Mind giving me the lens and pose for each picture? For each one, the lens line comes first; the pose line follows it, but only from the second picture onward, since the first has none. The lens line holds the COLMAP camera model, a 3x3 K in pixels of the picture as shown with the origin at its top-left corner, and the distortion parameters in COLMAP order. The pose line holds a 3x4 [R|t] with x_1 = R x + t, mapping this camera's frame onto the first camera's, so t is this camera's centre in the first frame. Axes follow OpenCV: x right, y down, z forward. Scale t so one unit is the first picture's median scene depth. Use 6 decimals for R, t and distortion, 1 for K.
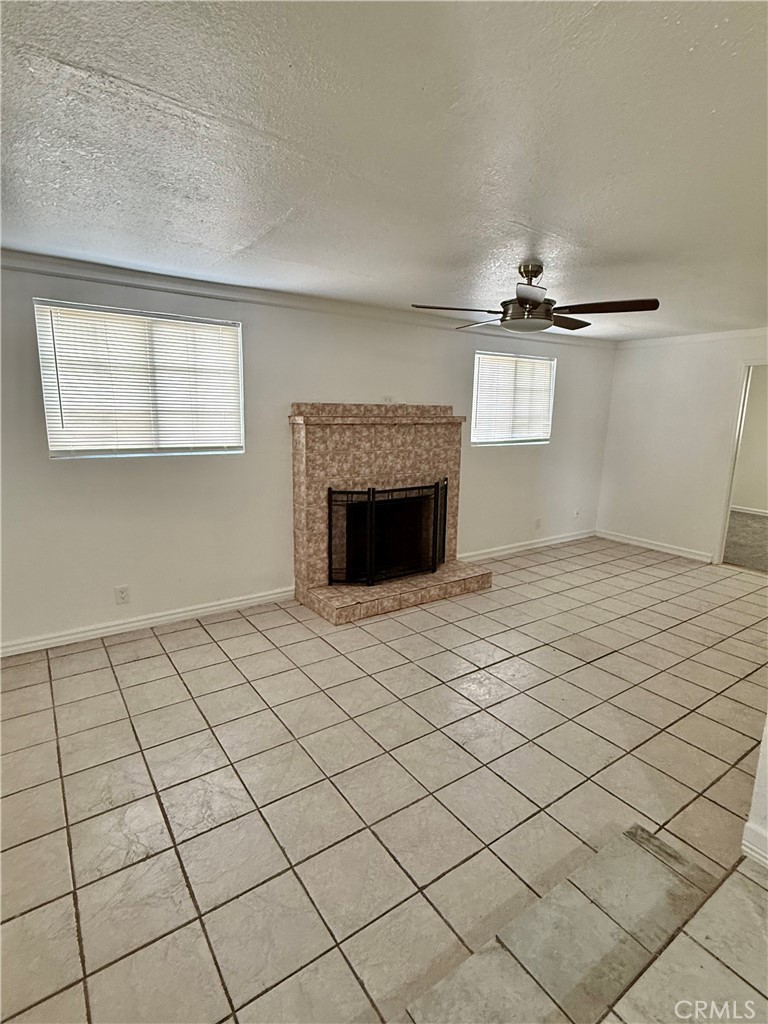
lens RADIAL K [[513.2, 0, 378.7], [0, 513.2, 508.6], [0, 0, 1]] dist [0.003969, 0.000223]
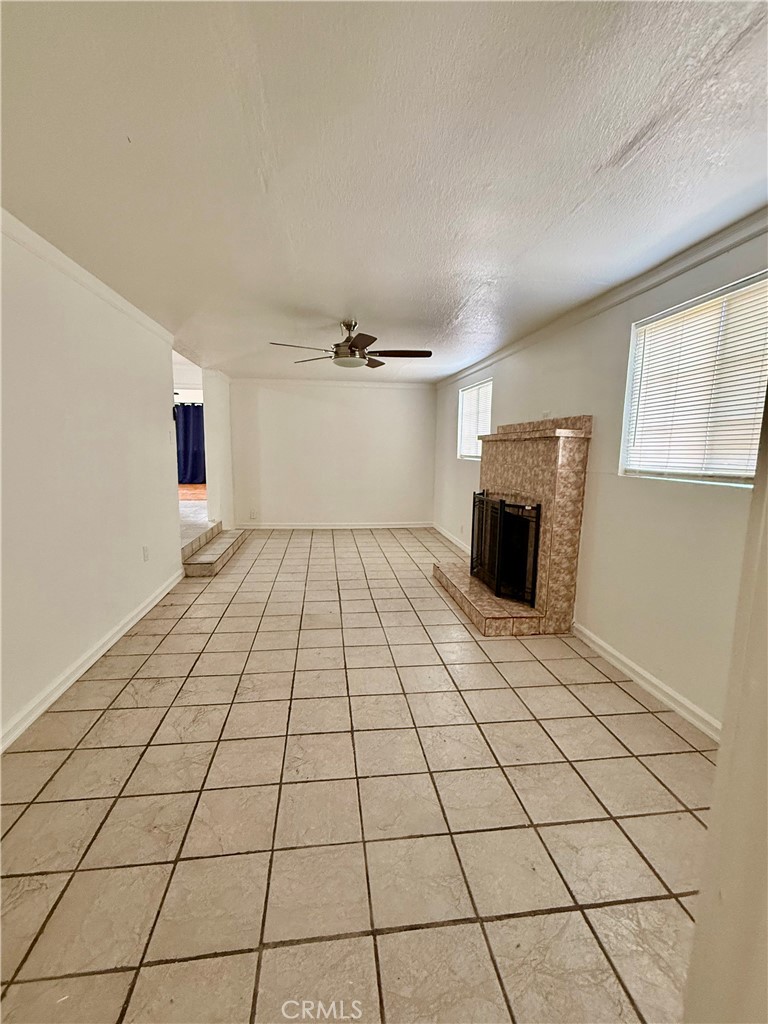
lens RADIAL K [[456.8, 0, 380.6], [0, 456.8, 515.9], [0, 0, 1]] dist [0.002078, 0.000143]
pose [[-0.457595, 0.110401, -0.882280, 0.924938], [-0.189862, 0.957245, 0.218254, -0.158701], [0.868654, 0.267383, -0.417069, 1.123388]]
